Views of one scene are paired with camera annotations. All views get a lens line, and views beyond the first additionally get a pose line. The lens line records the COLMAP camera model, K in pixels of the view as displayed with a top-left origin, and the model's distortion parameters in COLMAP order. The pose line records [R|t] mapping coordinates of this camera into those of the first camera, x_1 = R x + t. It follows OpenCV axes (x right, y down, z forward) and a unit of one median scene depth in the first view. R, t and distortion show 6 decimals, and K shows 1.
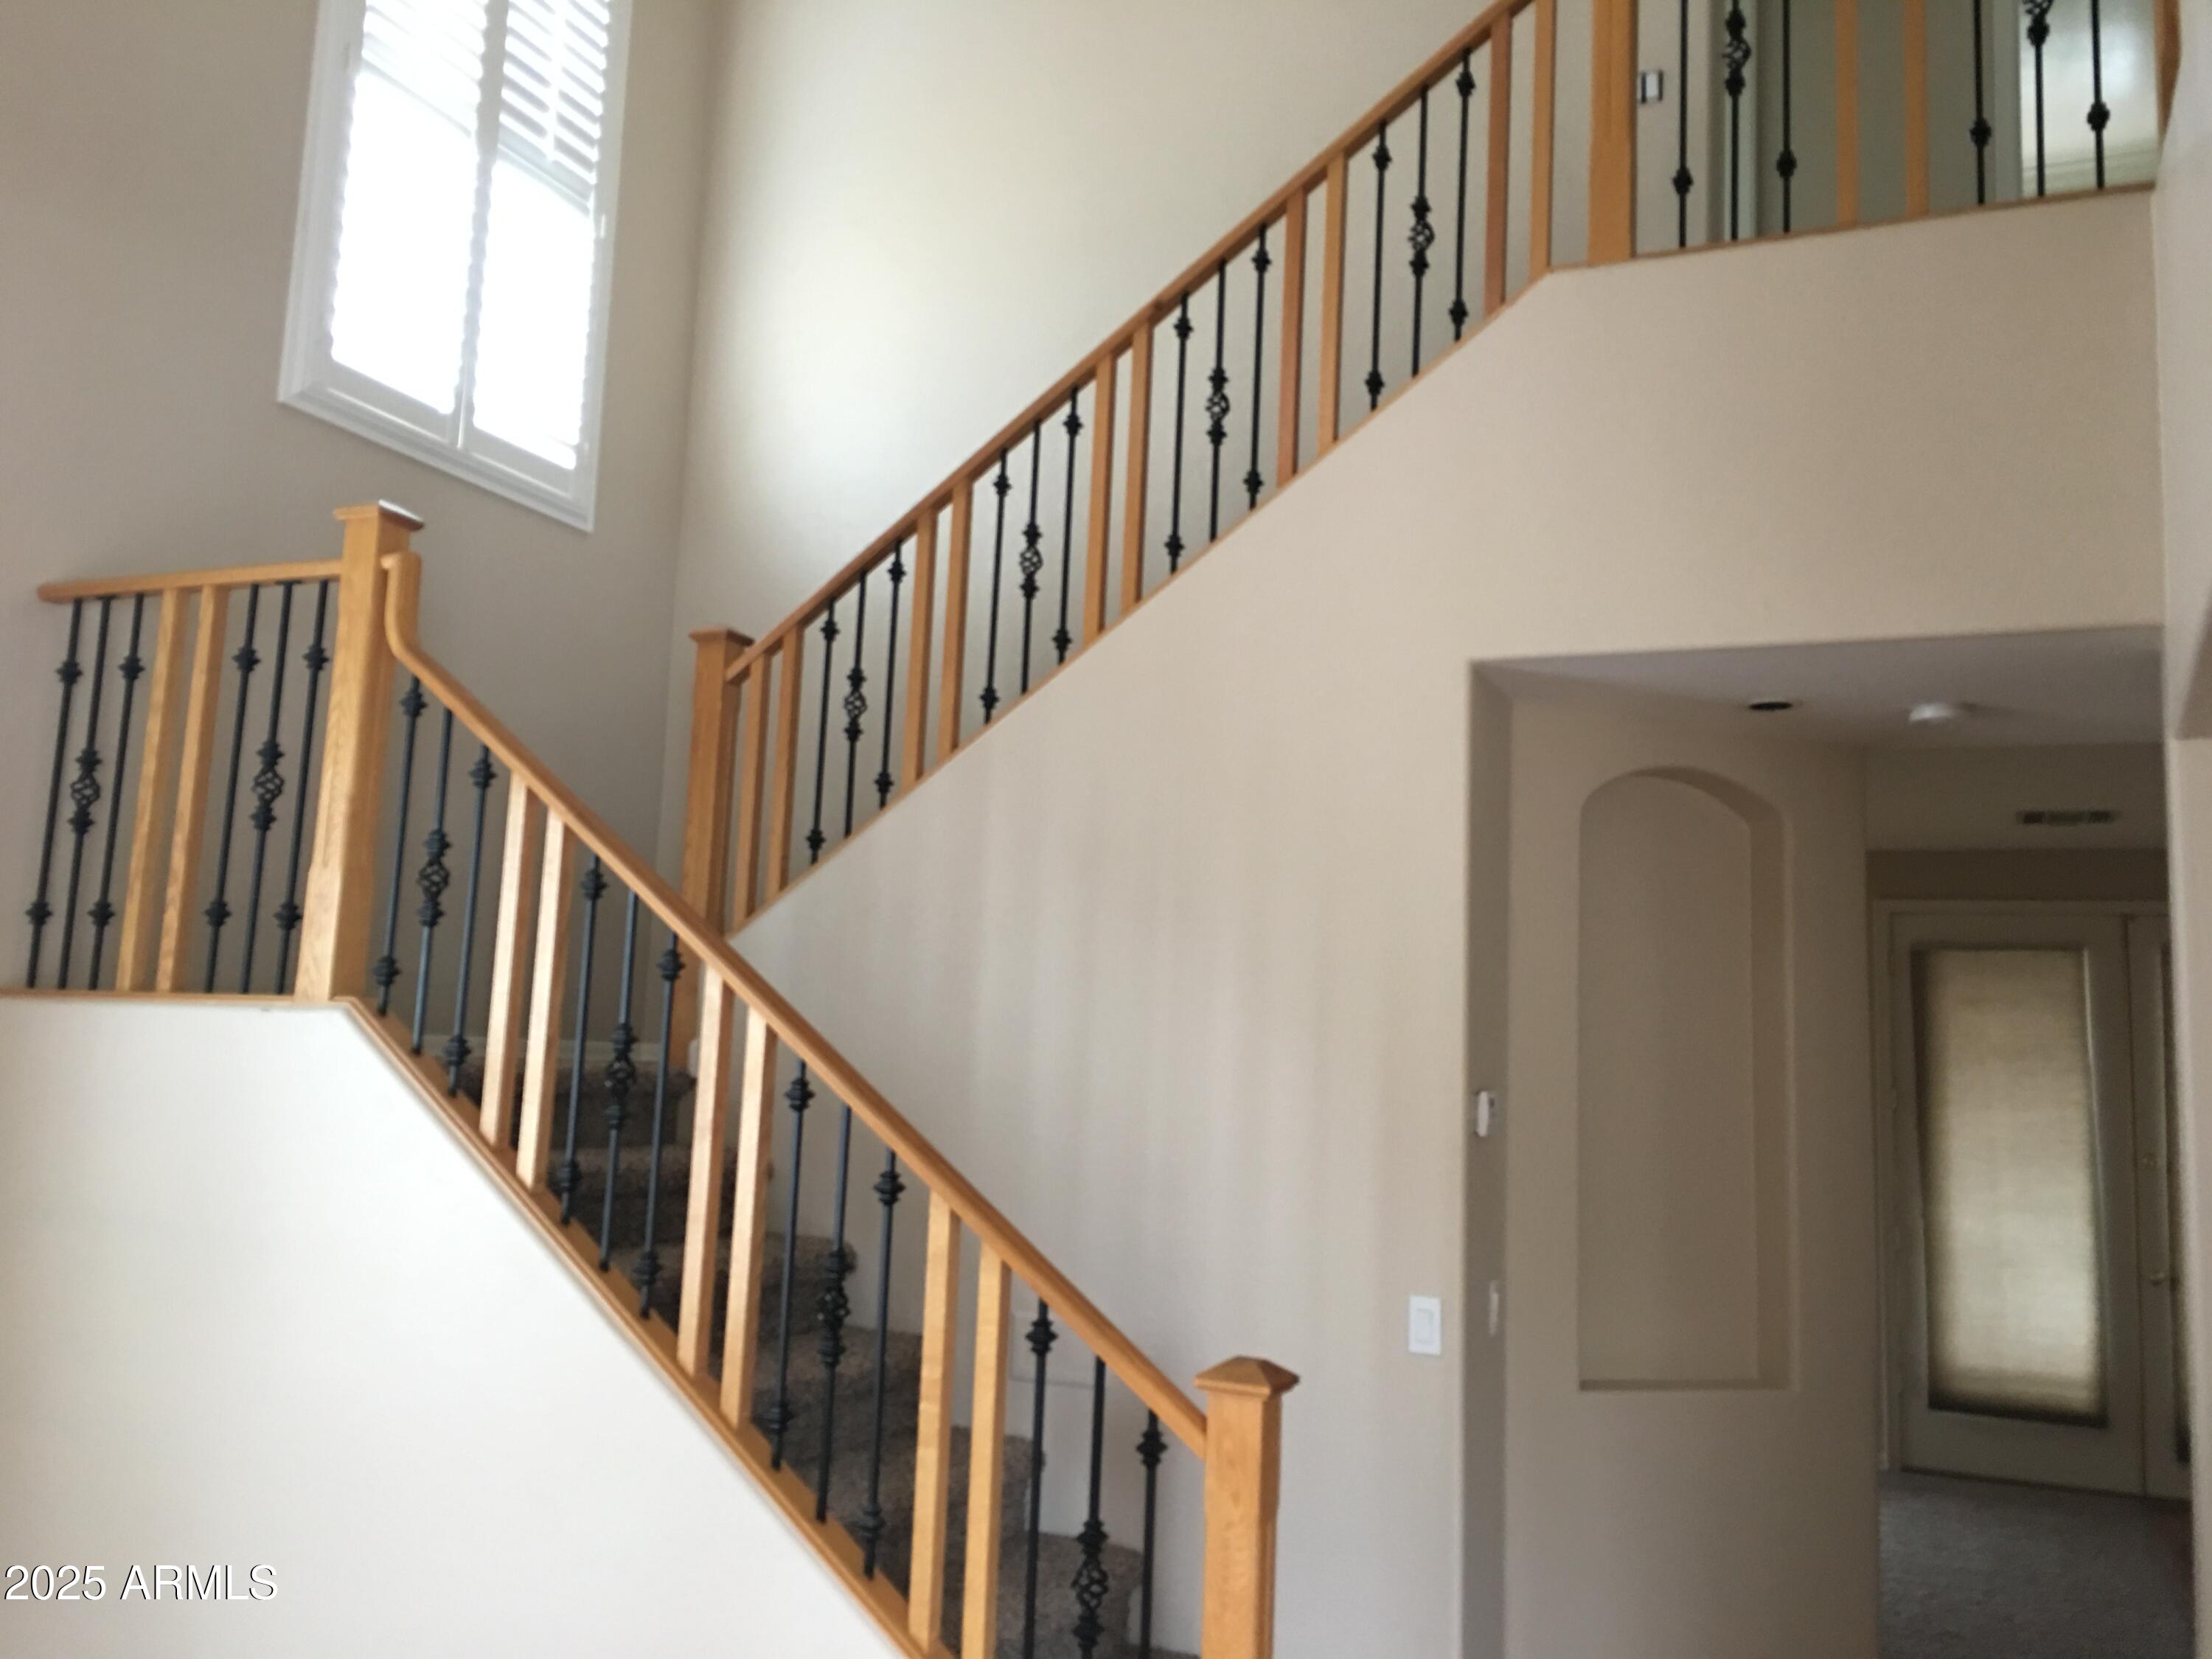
lens RADIAL K [[1906.8, 0, 1109.5], [0, 1906.8, 827.6], [0, 0, 1]] dist [0.075224, -0.051957]
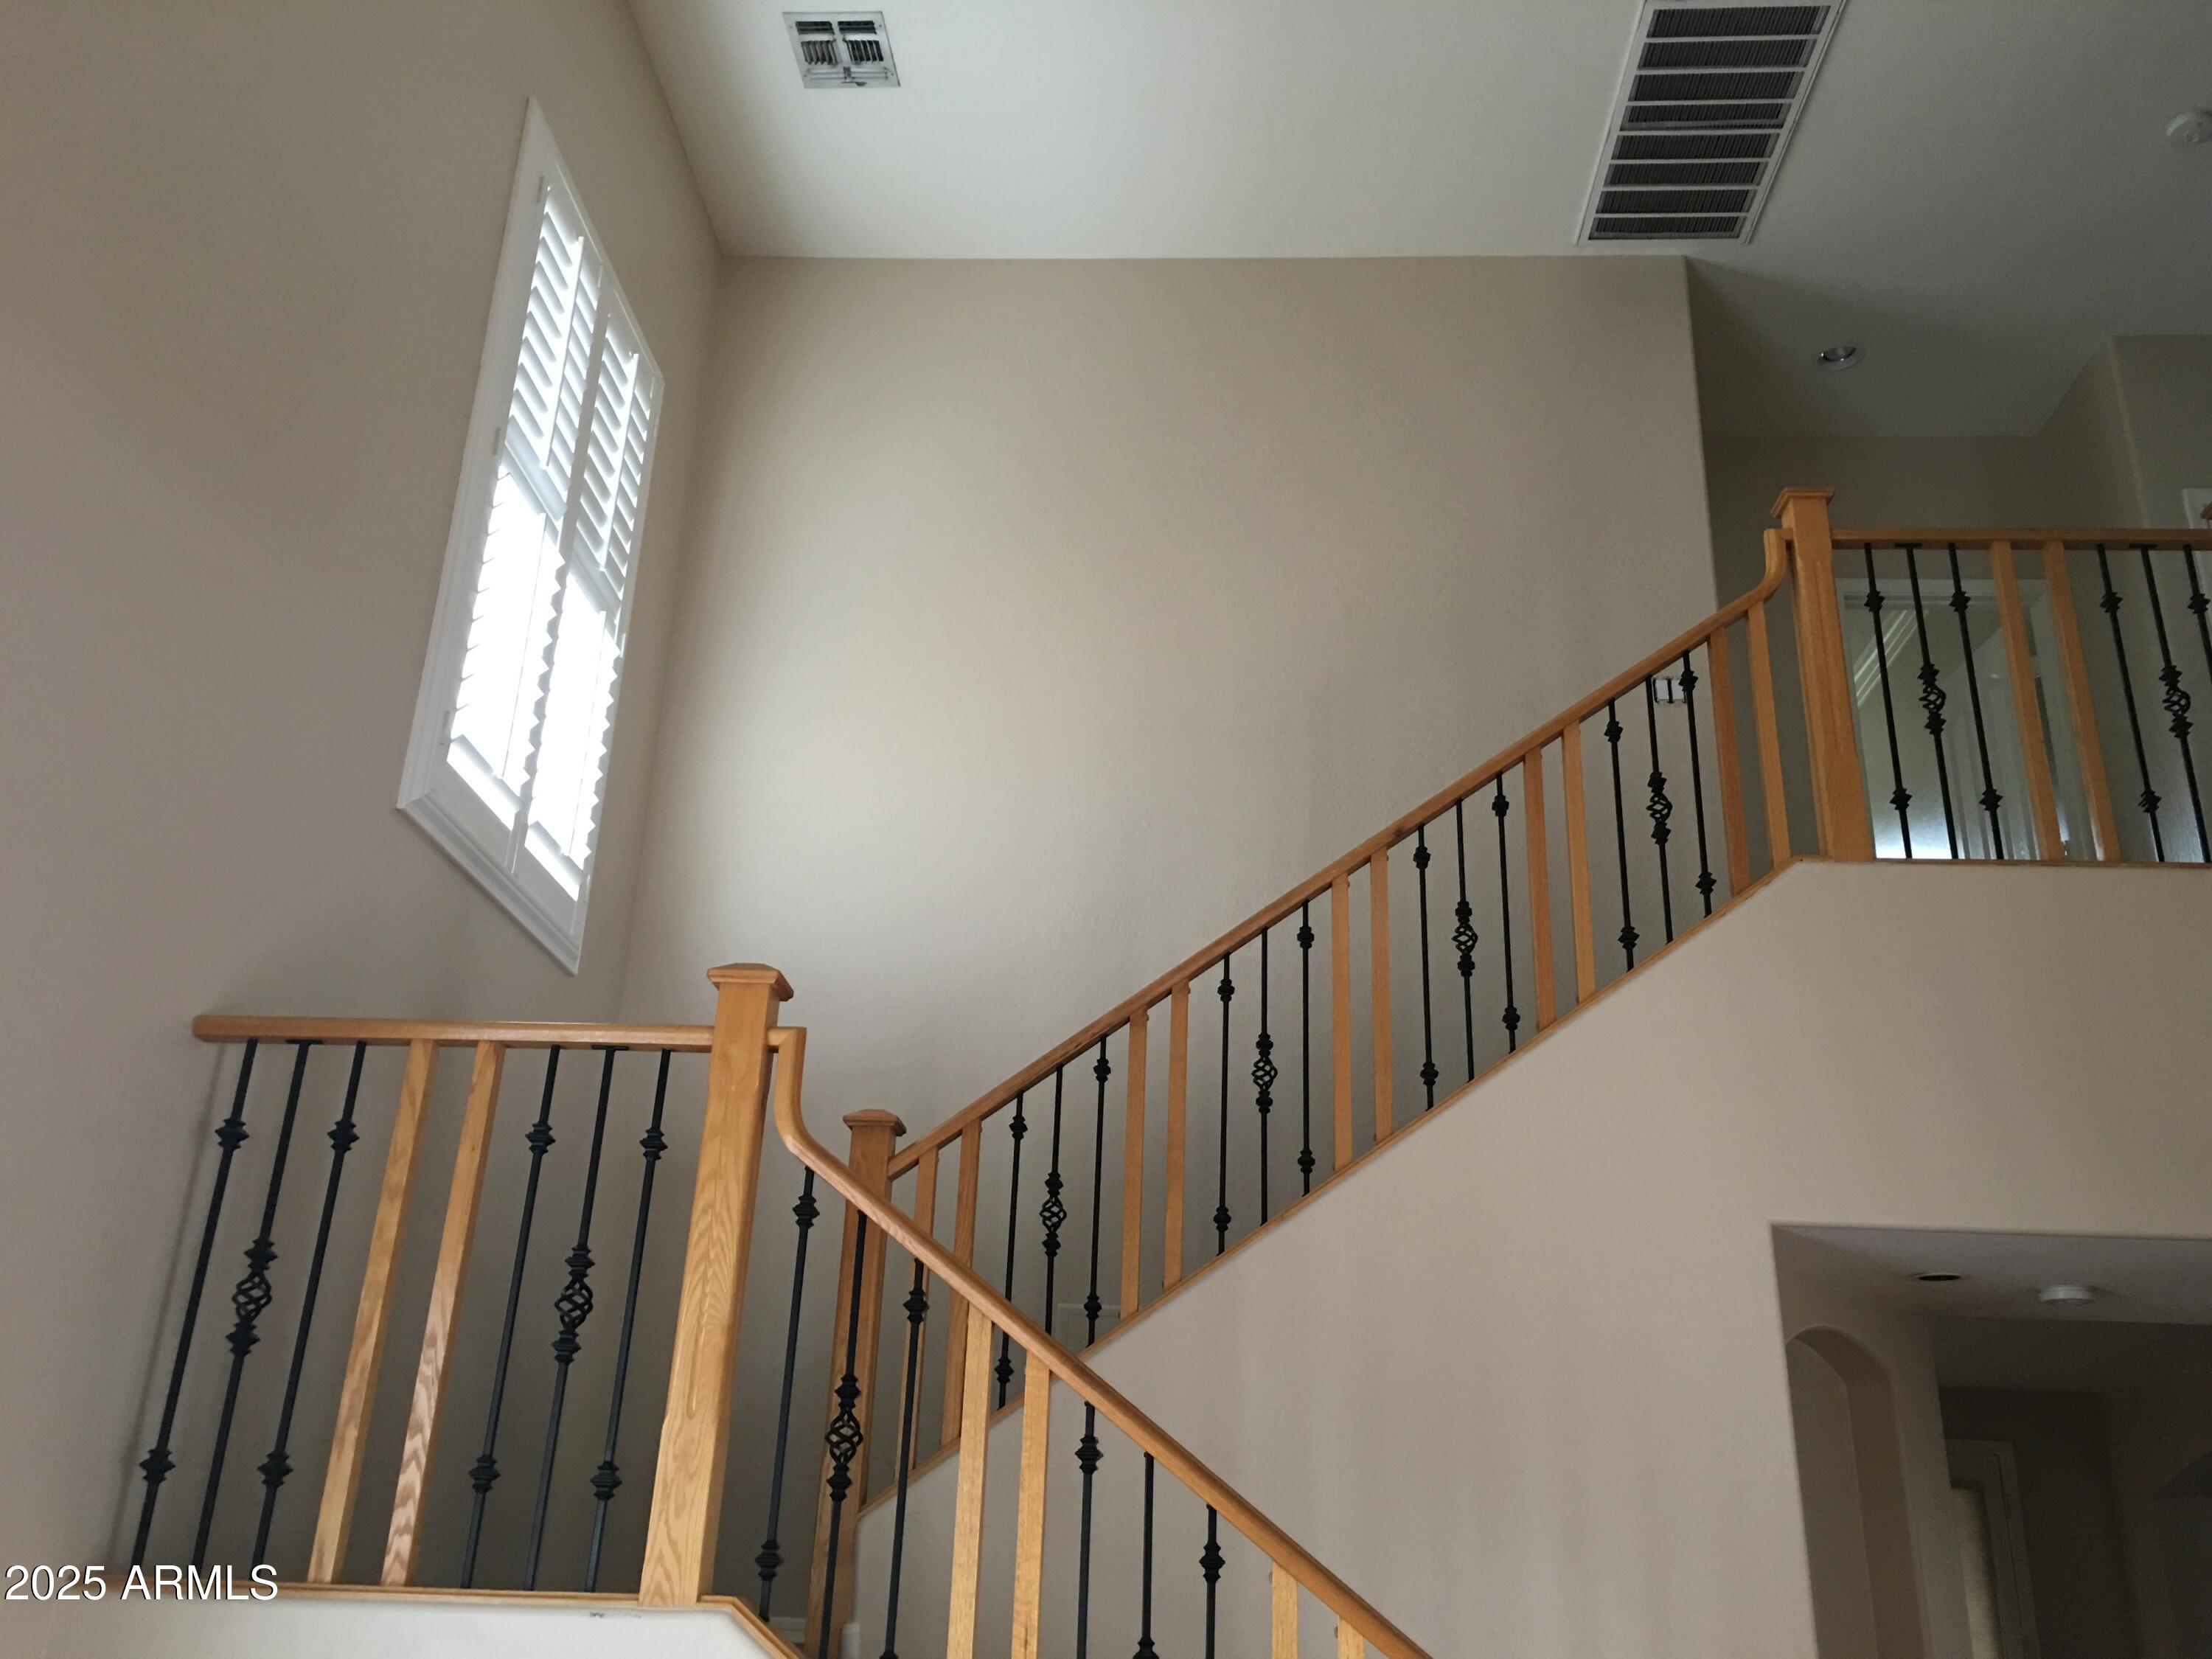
lens RADIAL K [[1906.8, 0, 1109.9], [0, 1906.8, 816.5], [0, 0, 1]] dist [0.075224, -0.051957]
pose [[0.930991, 0.128176, 0.341799, -0.490502], [-0.045265, 0.969636, -0.240327, -0.033067], [-0.362225, 0.208271, 0.908524, 0.145407]]
